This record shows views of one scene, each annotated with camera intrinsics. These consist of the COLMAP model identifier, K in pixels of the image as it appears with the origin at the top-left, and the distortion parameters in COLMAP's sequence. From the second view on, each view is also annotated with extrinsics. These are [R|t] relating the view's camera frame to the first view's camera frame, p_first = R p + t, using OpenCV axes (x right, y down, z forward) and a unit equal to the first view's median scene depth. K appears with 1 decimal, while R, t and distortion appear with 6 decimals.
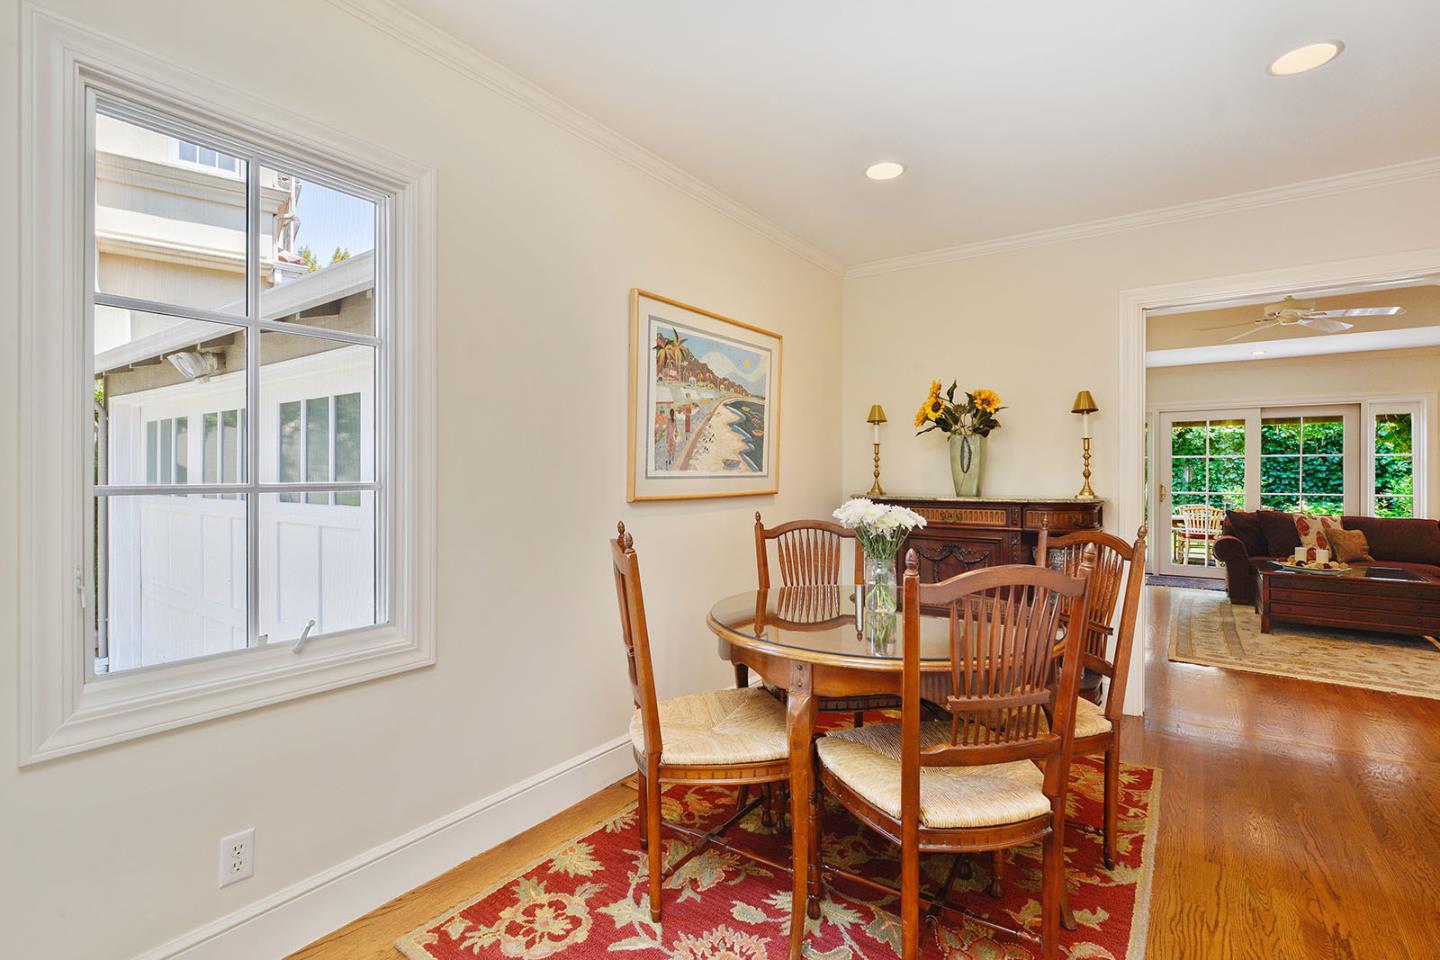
lens RADIAL K [[671.7, 0, 693.2], [0, 671.7, 475.8], [0, 0, 1]] dist [-0.004379, -0.000732]
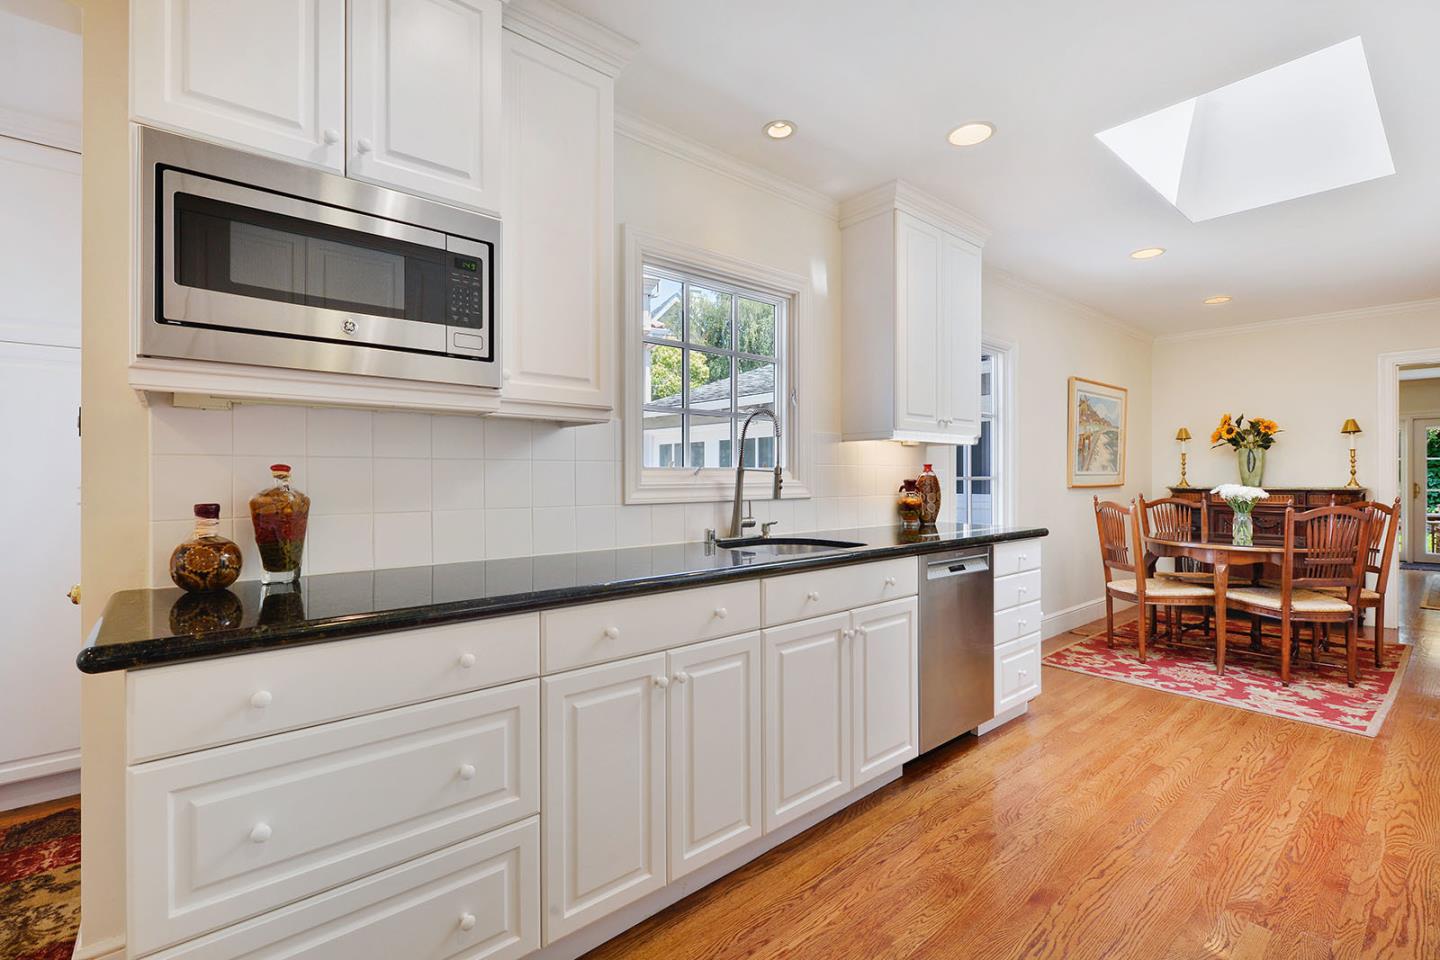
lens RADIAL K [[618.1, 0, 720.4], [0, 618.1, 481.1], [0, 0, 1]] dist [-0.001048, -0.000100]
pose [[0.972158, -0.001435, -0.234322, -0.526986], [0.001943, 0.999996, 0.001936, 0.012171], [0.234319, -0.002337, 0.972157, -0.770713]]
